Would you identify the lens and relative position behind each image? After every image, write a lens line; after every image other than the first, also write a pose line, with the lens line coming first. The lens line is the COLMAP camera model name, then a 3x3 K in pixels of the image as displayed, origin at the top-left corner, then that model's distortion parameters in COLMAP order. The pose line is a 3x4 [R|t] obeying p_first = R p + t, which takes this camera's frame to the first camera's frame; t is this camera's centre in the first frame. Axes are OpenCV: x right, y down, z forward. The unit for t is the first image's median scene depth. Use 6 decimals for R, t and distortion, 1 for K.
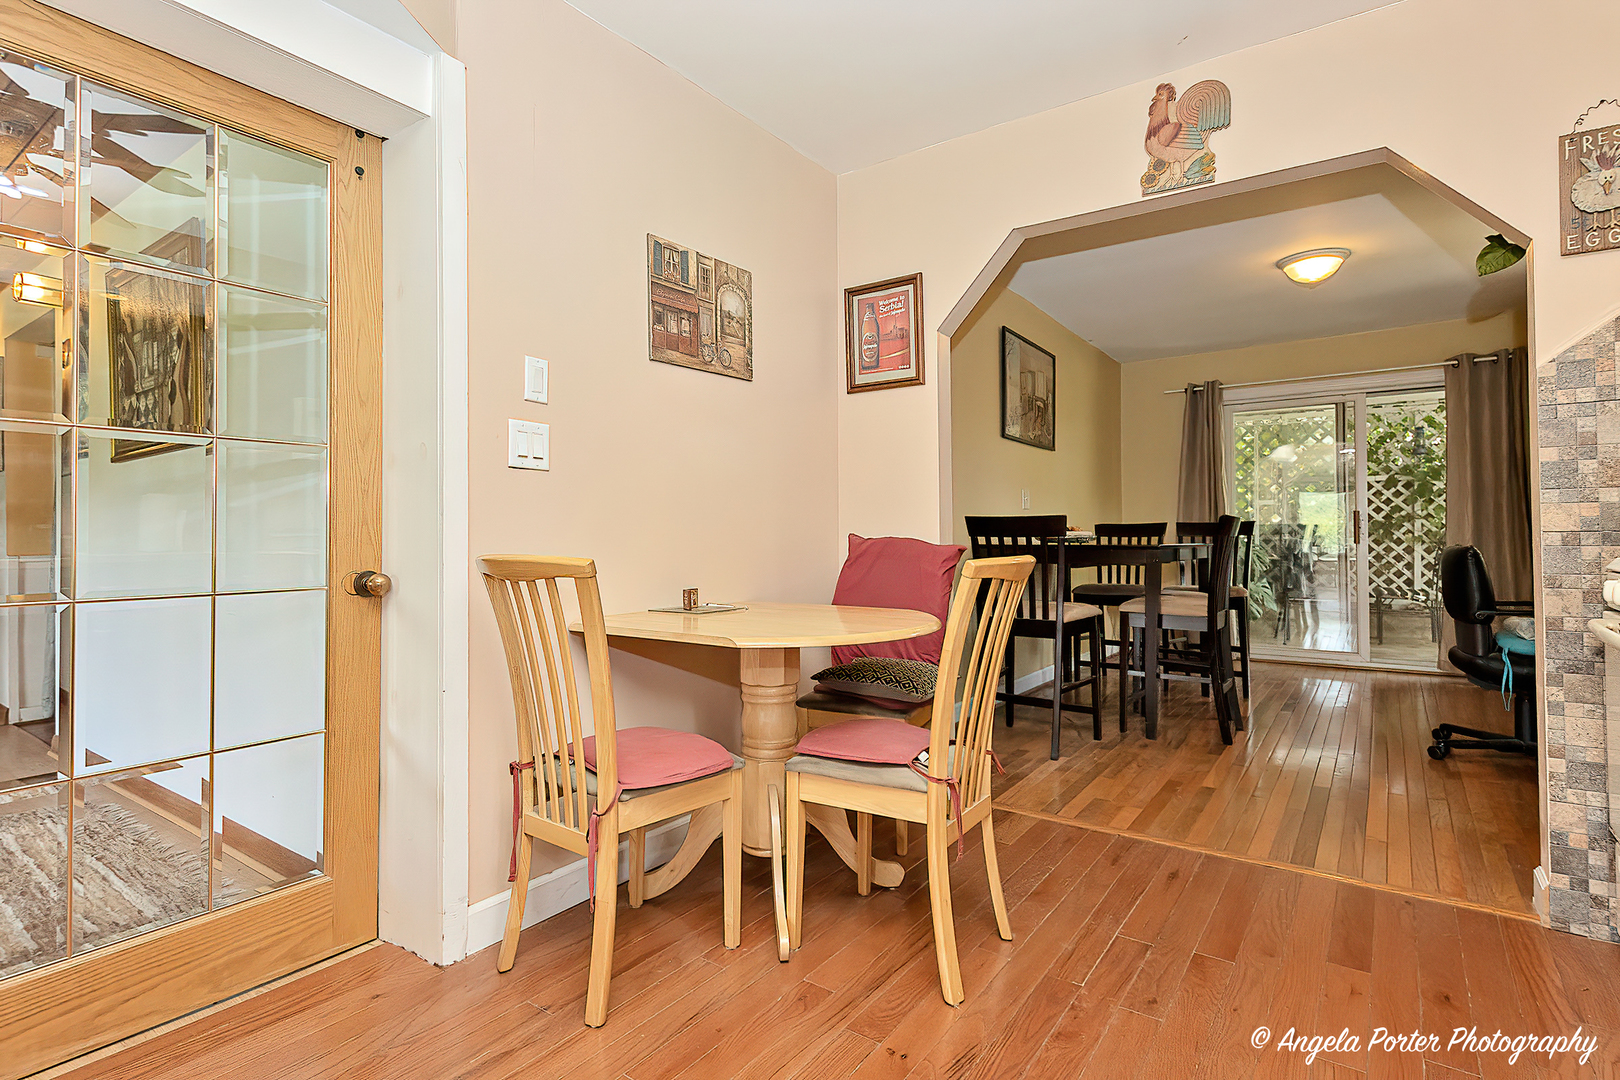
lens RADIAL K [[718.4, 0, 914.4], [0, 718.4, 531.5], [0, 0, 1]] dist [0.016276, -0.006060]
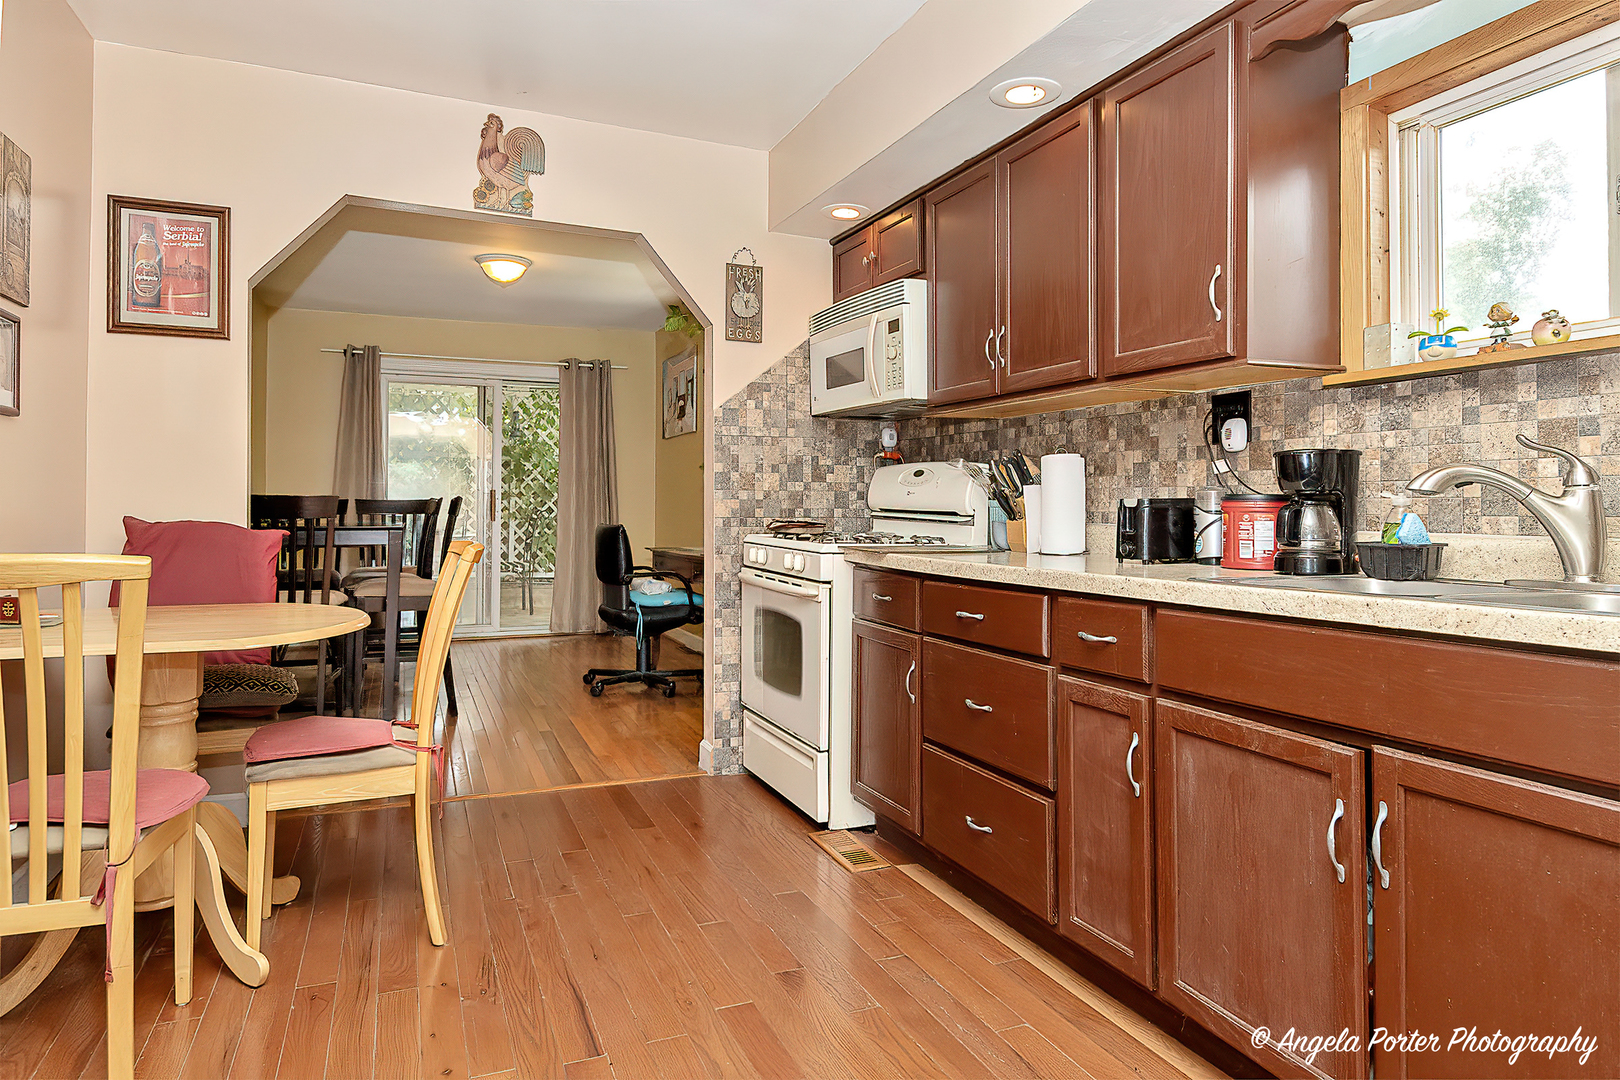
lens RADIAL K [[947.3, 0, 710.2], [0, 947.3, 501.8], [0, 0, 1]] dist [0.002264, 0.000781]
pose [[0.579950, 0.012210, 0.814561, -0.550011], [-0.016474, 0.999859, -0.003258, -0.018909], [-0.814486, -0.011529, 0.580069, -0.108187]]
